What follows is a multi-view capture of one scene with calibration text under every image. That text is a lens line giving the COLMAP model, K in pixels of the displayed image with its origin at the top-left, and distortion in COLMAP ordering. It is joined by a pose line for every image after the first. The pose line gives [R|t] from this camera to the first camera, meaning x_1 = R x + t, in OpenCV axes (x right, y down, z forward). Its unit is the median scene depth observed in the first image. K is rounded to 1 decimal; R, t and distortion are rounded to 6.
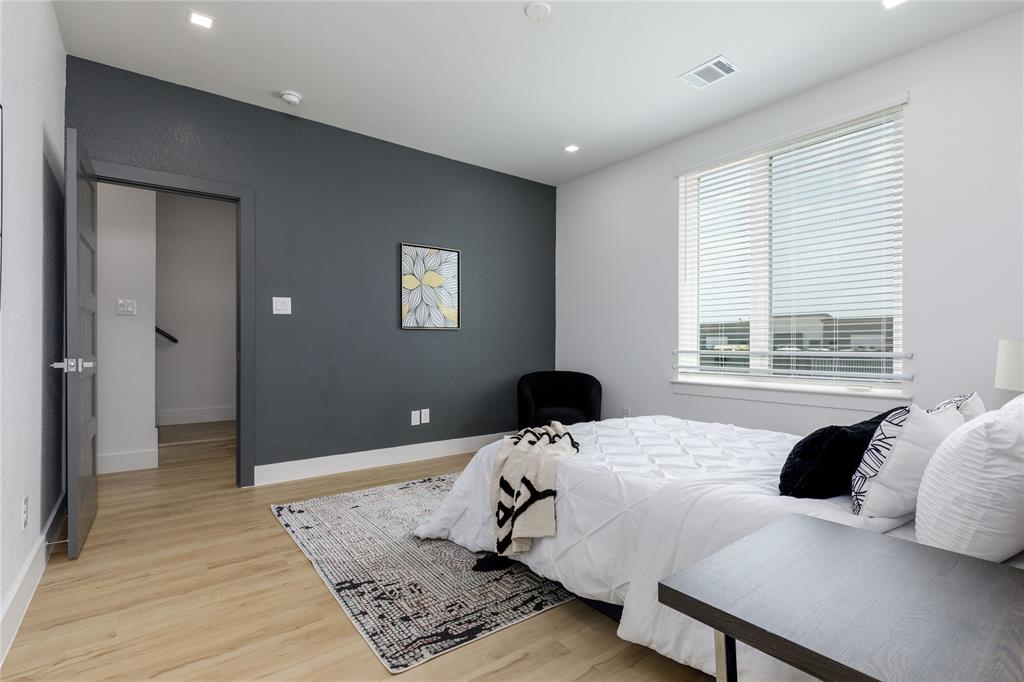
lens RADIAL K [[500.7, 0, 508.0], [0, 500.7, 342.9], [0, 0, 1]] dist [-0.002066, -0.000648]
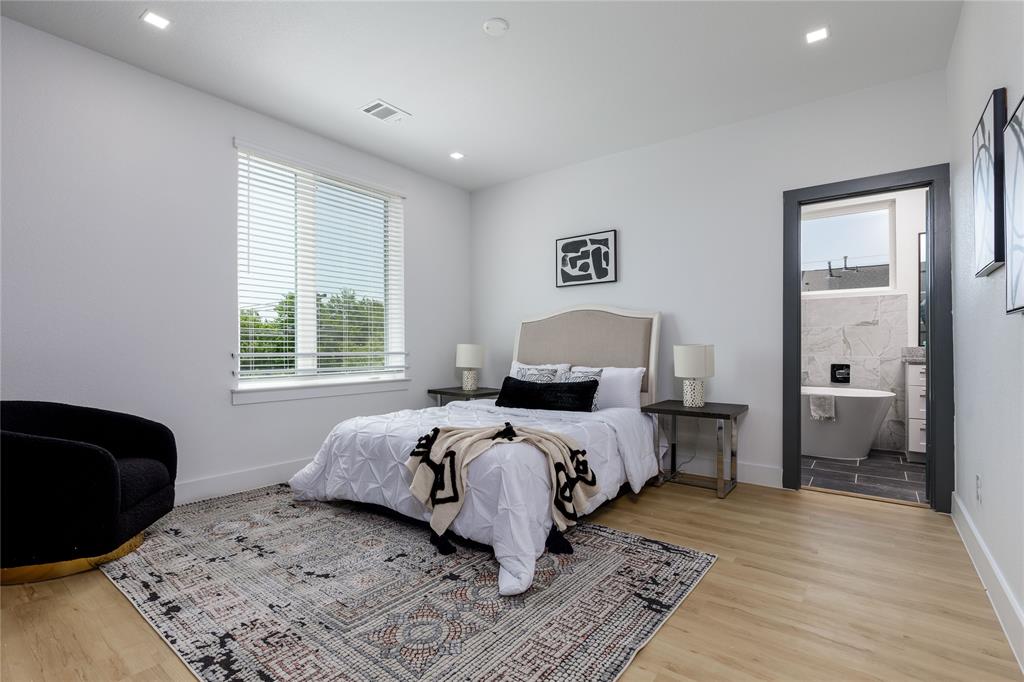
lens RADIAL K [[500.7, 0, 504.4], [0, 500.7, 344.2], [0, 0, 1]] dist [-0.002066, -0.000648]
pose [[-0.294758, 0.004416, 0.955562, -0.742342], [-0.004377, 0.999973, -0.005972, 0.003326], [-0.955562, -0.005943, -0.294730, 1.016215]]
